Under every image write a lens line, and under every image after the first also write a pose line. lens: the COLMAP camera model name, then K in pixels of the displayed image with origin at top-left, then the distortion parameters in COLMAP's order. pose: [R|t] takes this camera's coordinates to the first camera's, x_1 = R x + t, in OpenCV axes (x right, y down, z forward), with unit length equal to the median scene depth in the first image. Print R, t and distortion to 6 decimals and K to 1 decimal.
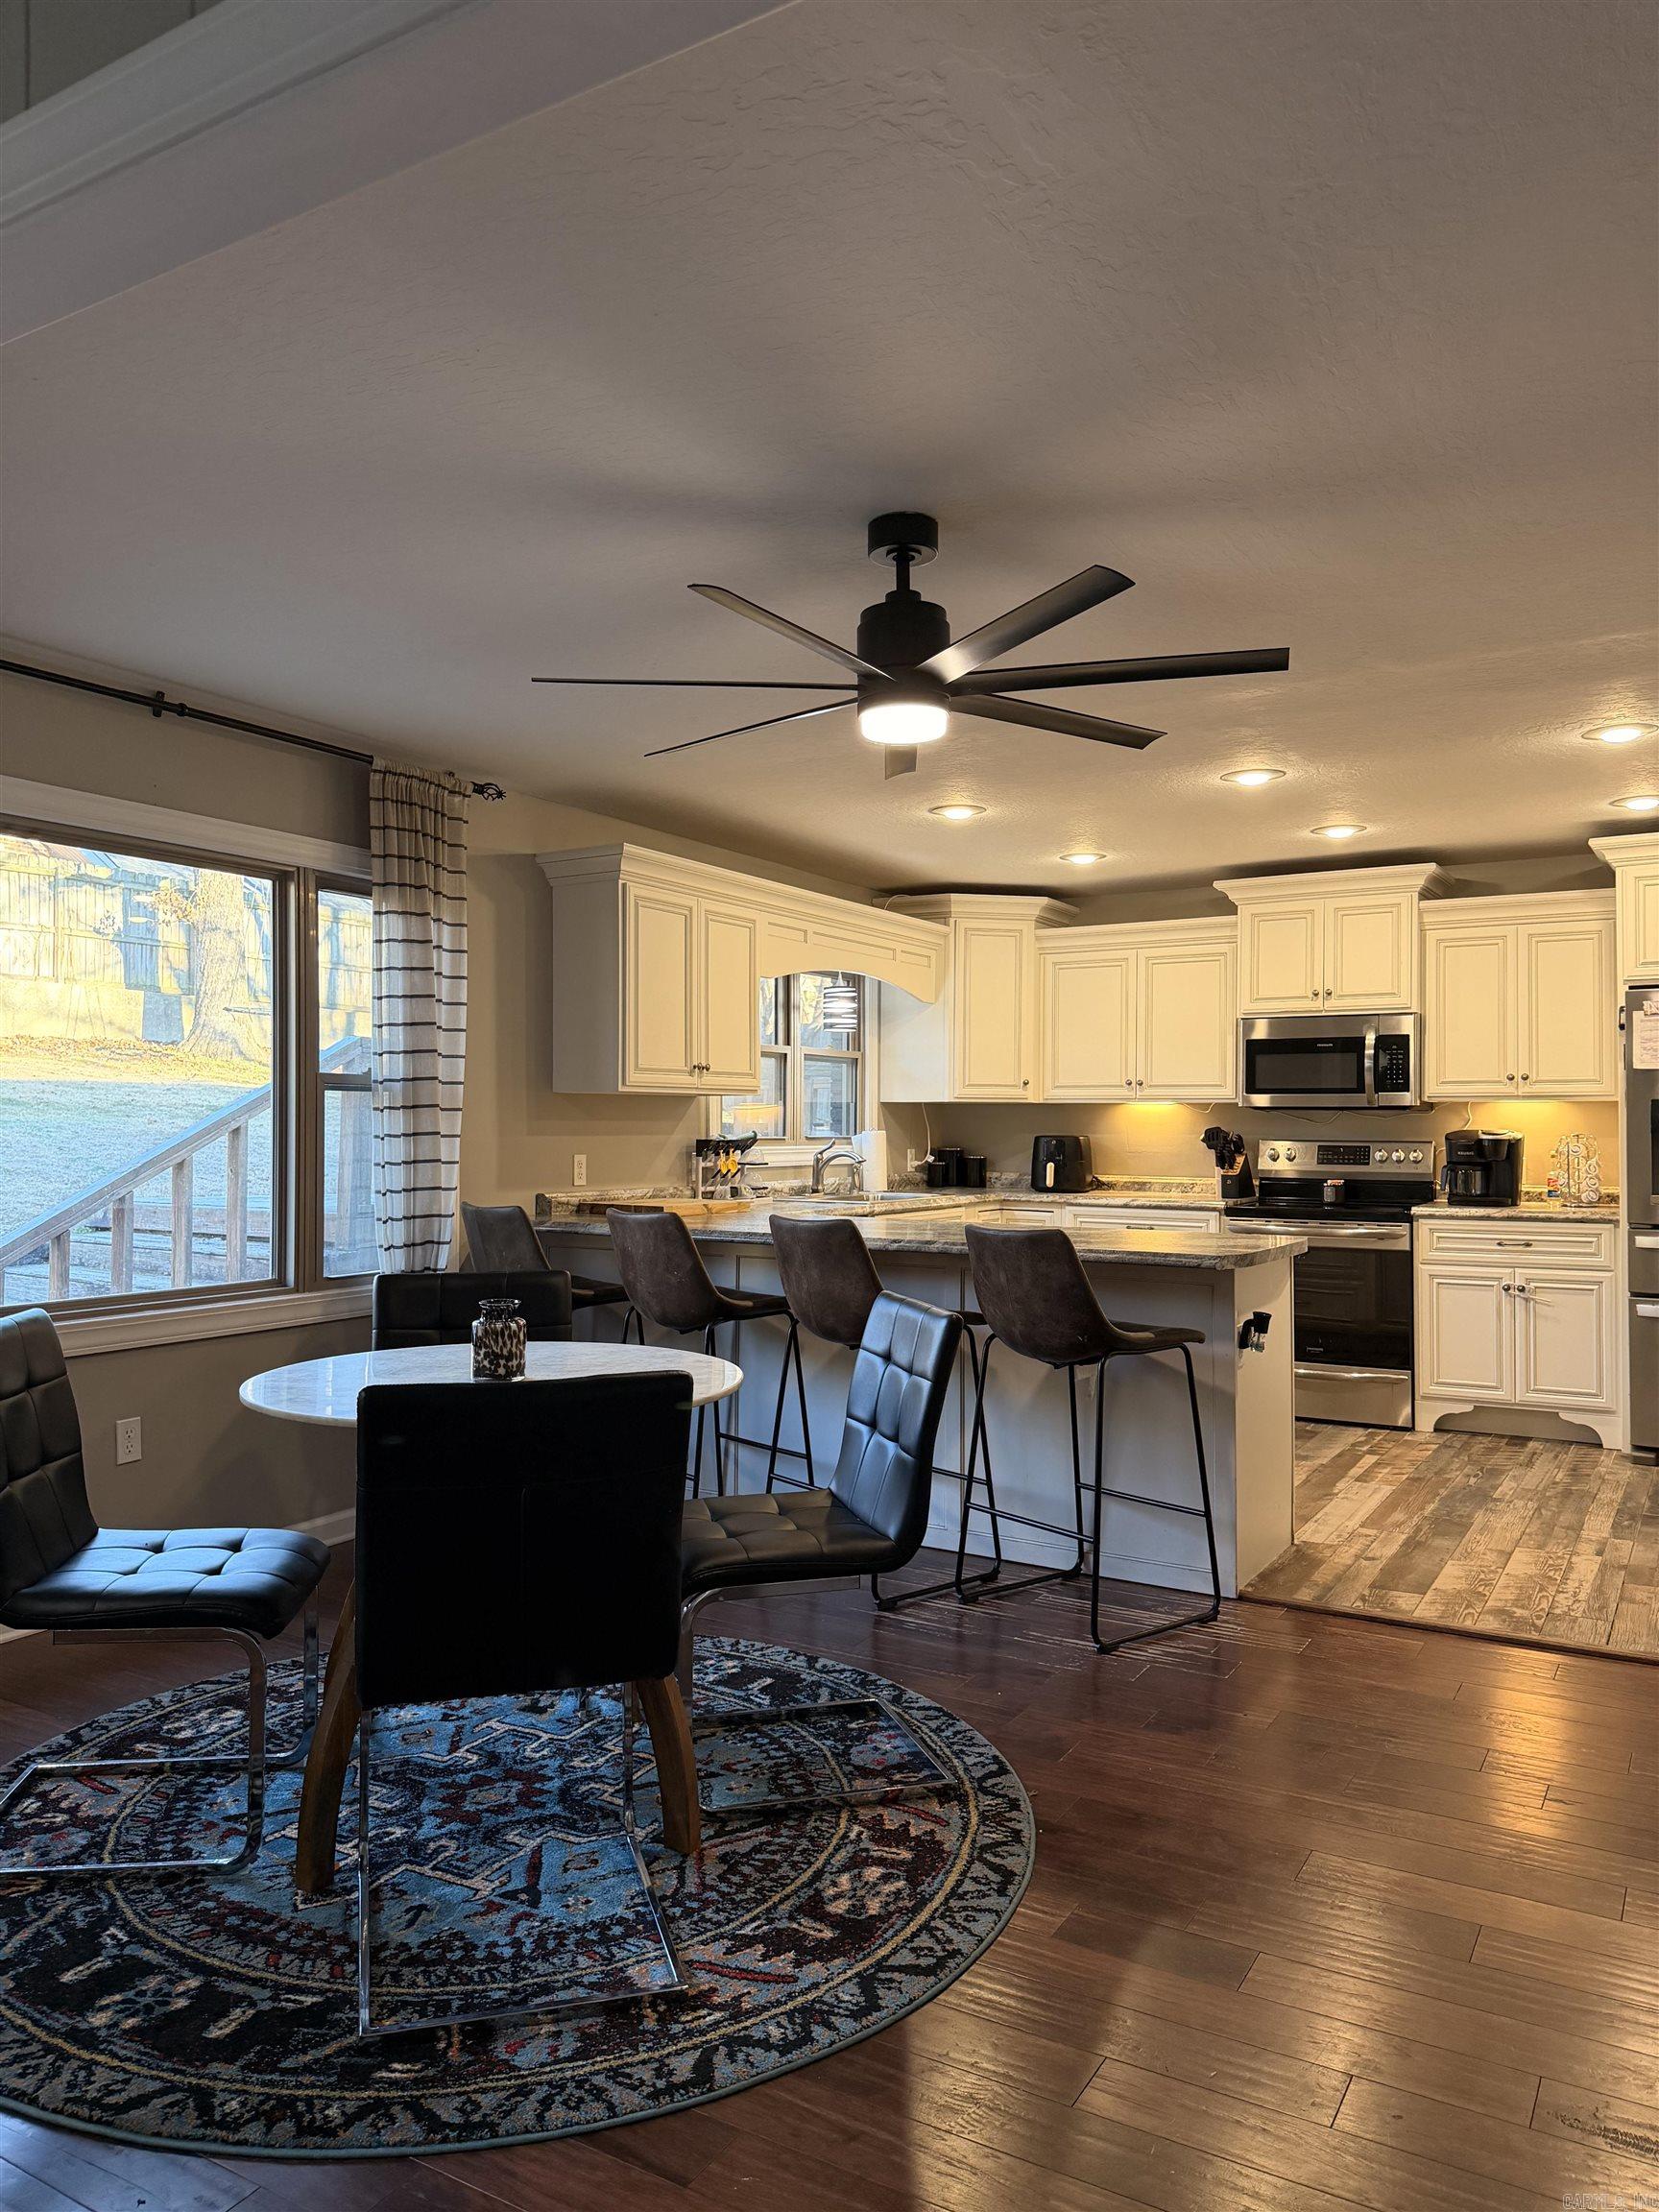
lens RADIAL K [[1548.0, 0, 820.2], [0, 1548.0, 1101.3], [0, 0, 1]] dist [0.051721, -0.059835]
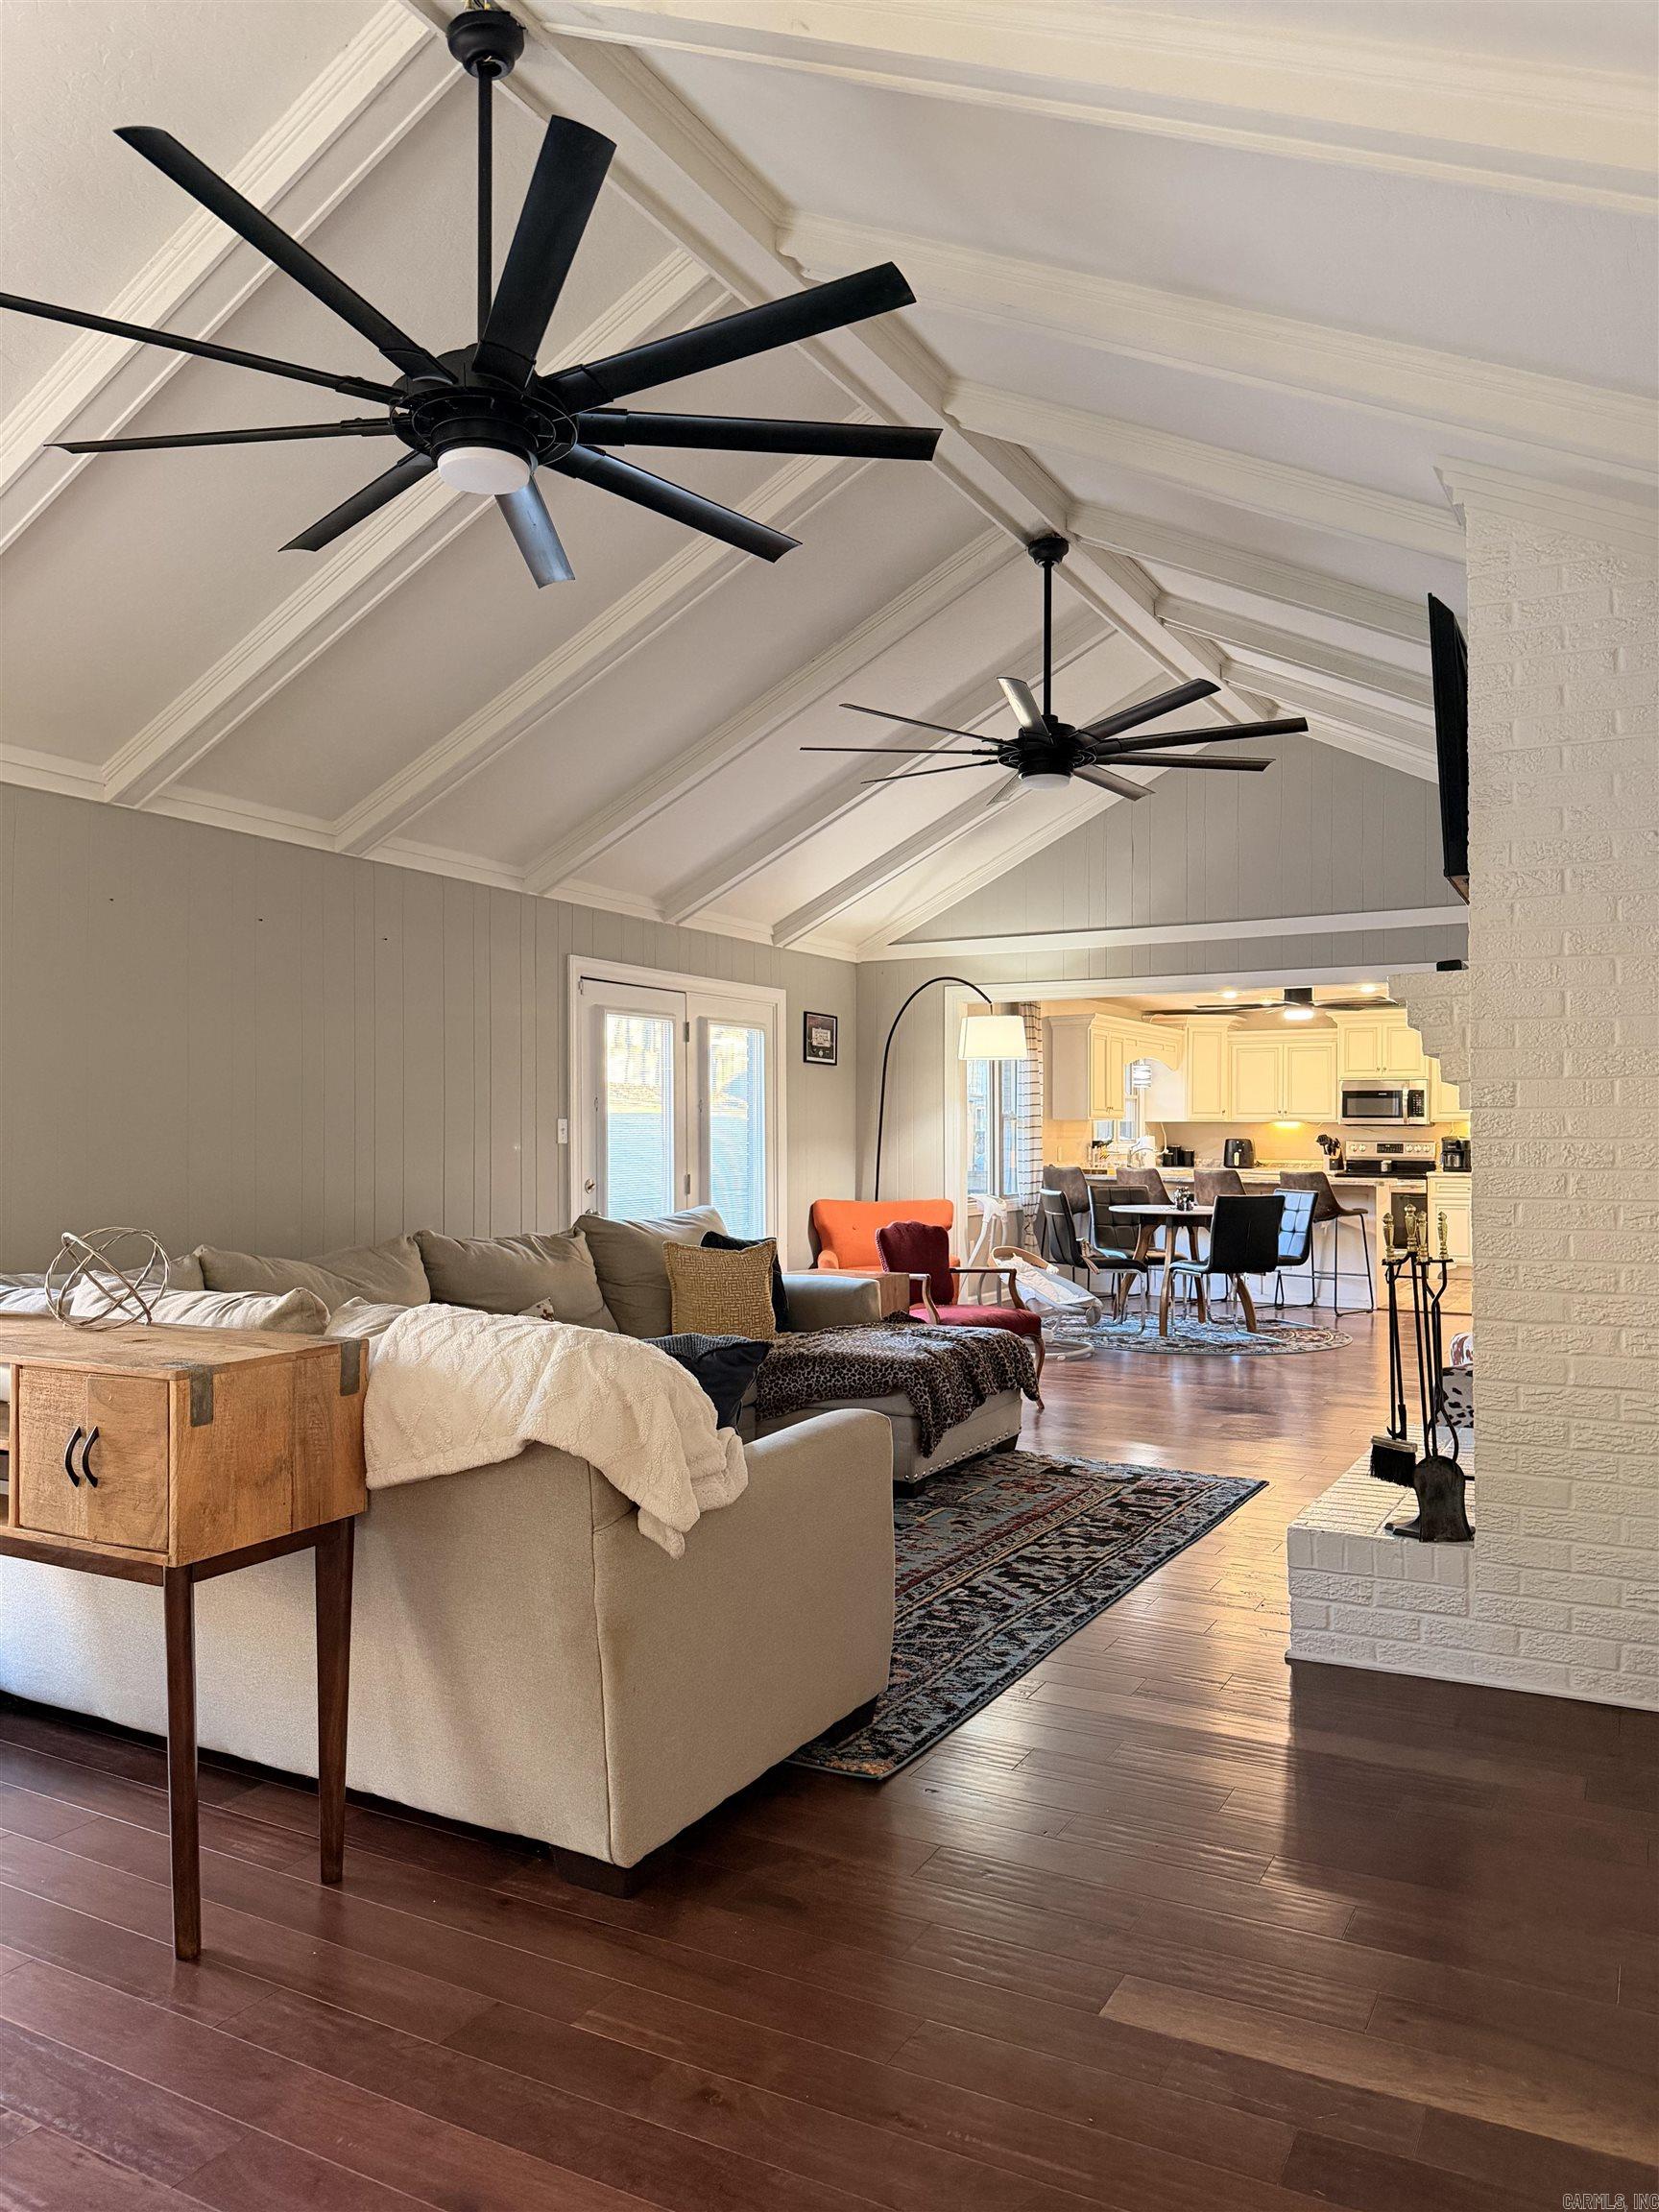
lens RADIAL K [[1548.0, 0, 817.8], [0, 1548.0, 1110.5], [0, 0, 1]] dist [0.051721, -0.059835]
pose [[0.999551, 0.000659, 0.029949, -0.481077], [-0.000805, 0.999988, 0.004864, -0.024442], [-0.029946, -0.004886, 0.999540, -1.026564]]
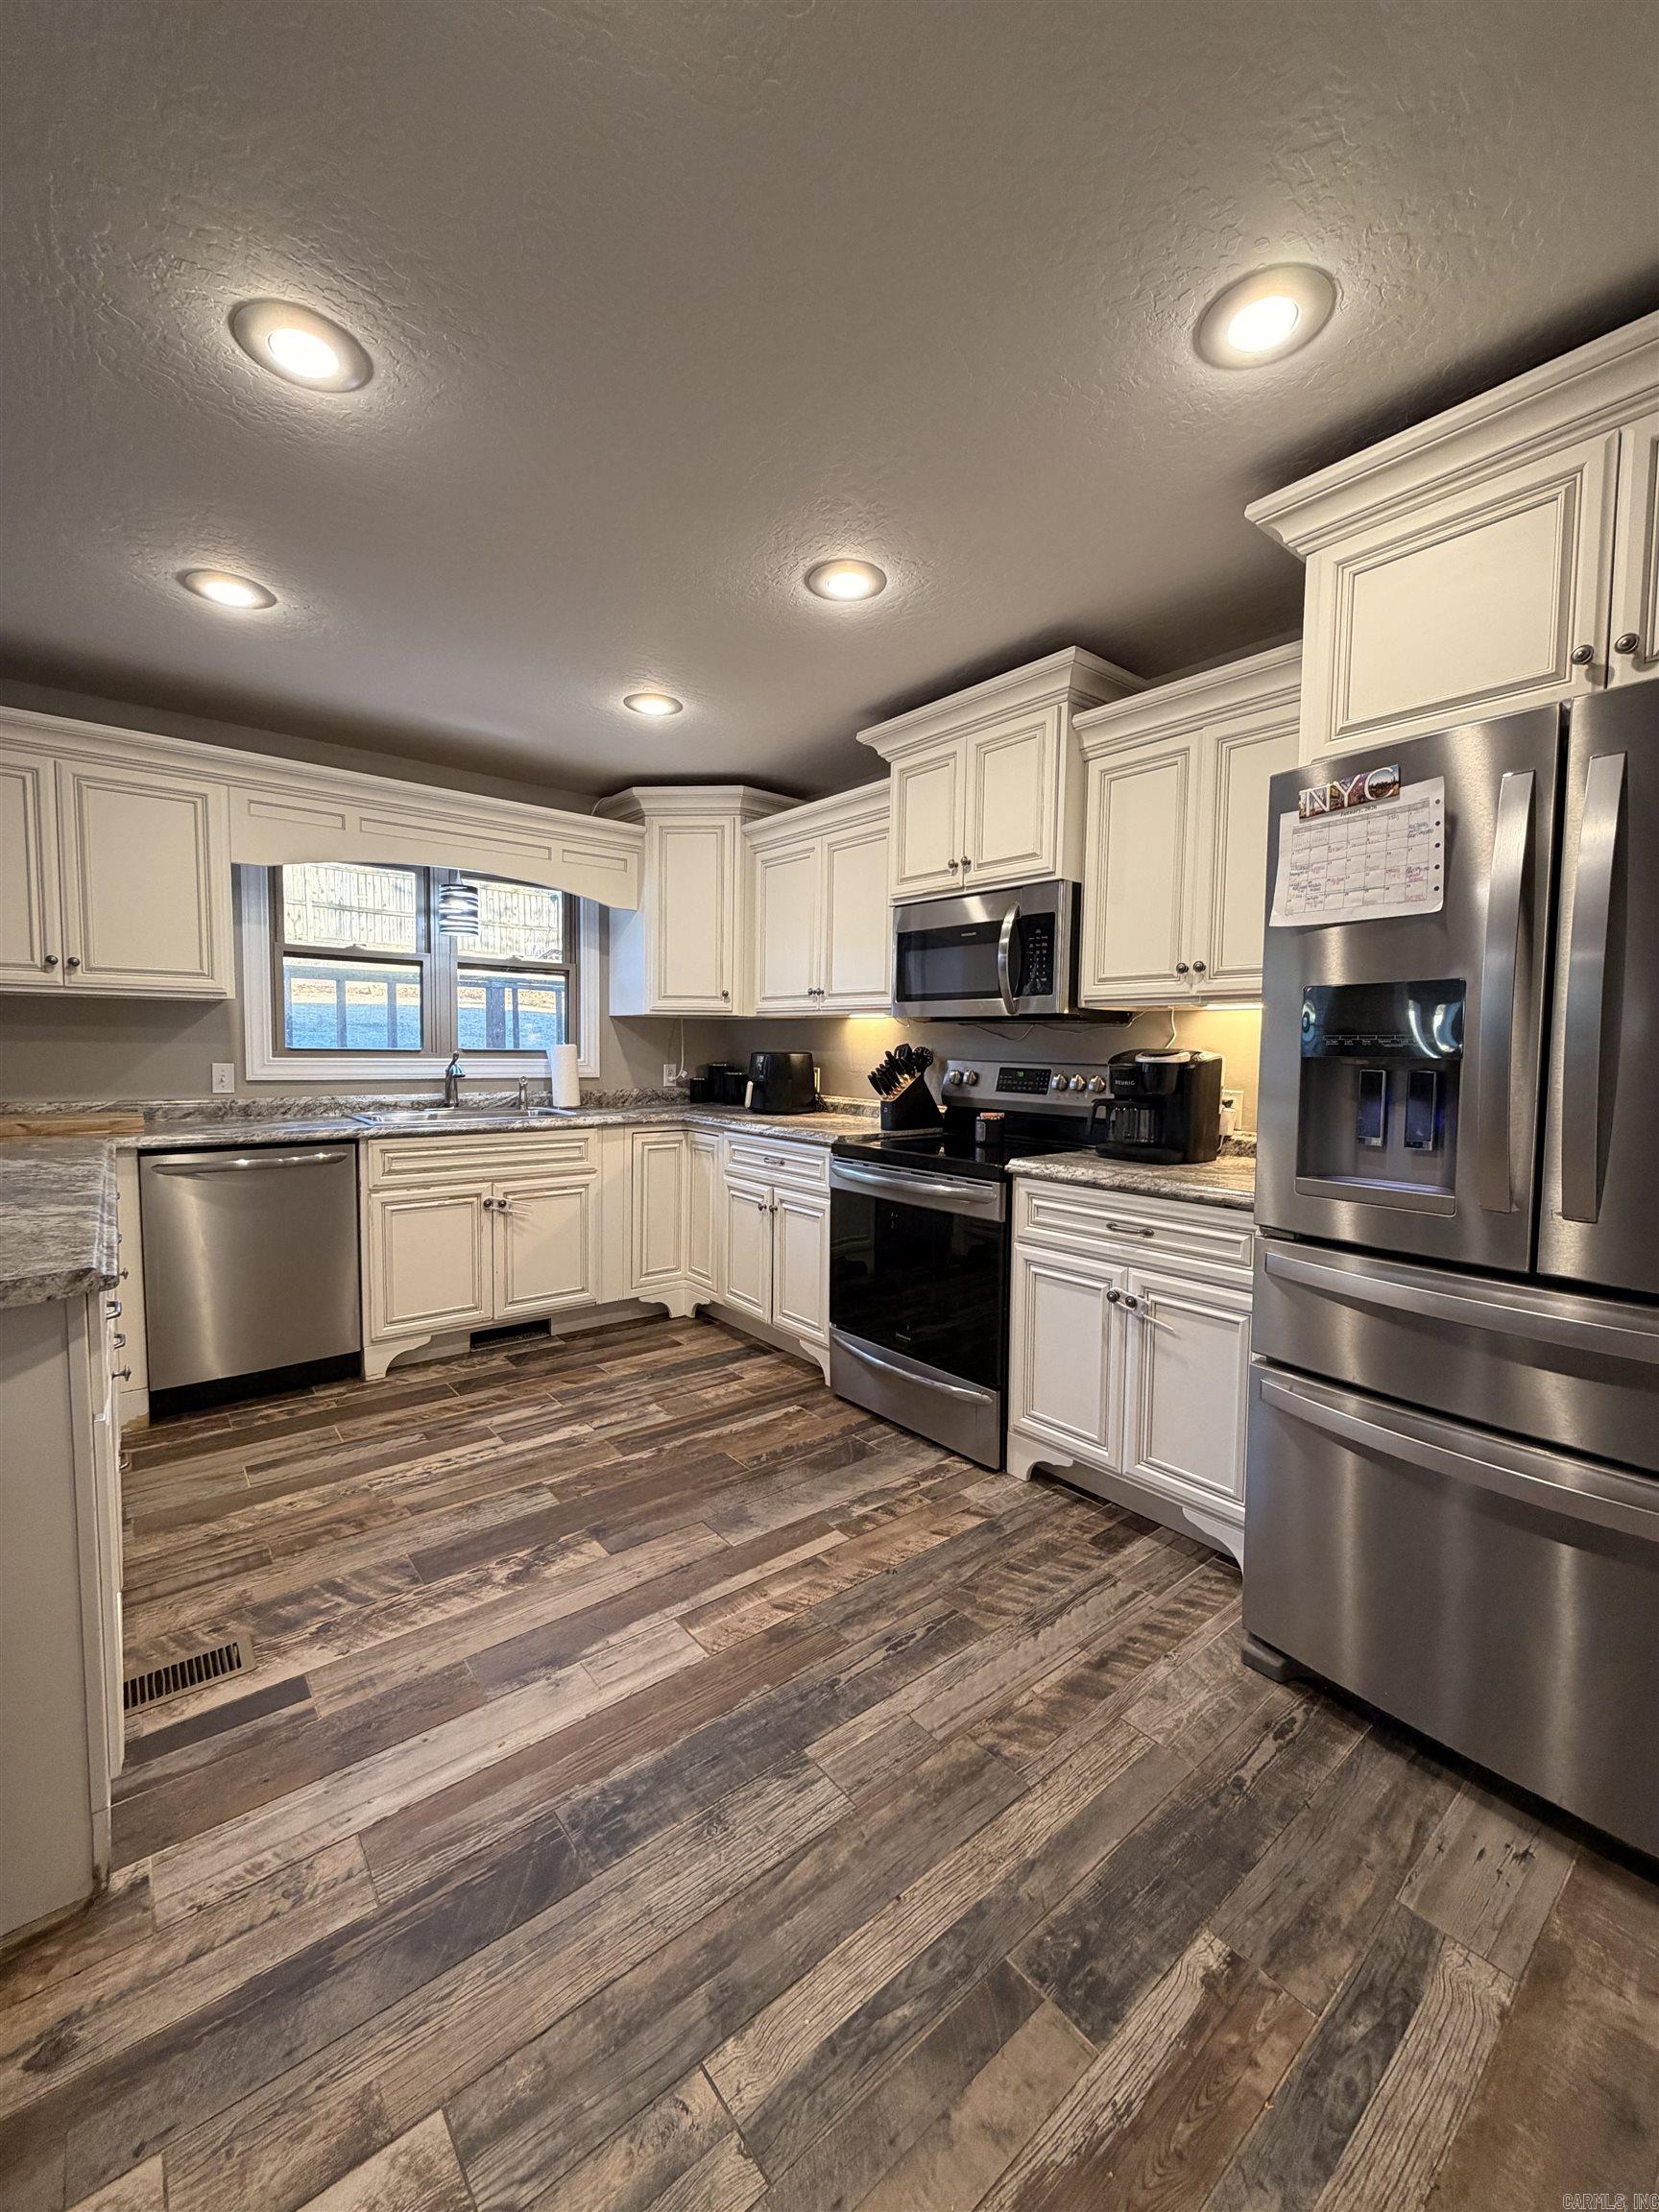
lens RADIAL K [[875.1, 0, 830.3], [0, 875.1, 1099.7], [0, 0, 1]] dist [-0.000268, -0.001505]
pose [[0.940200, 0.032050, -0.339112, 0.415310], [-0.007557, 0.997281, 0.073305, 0.013233], [0.340540, -0.066359, 0.937885, 0.584388]]
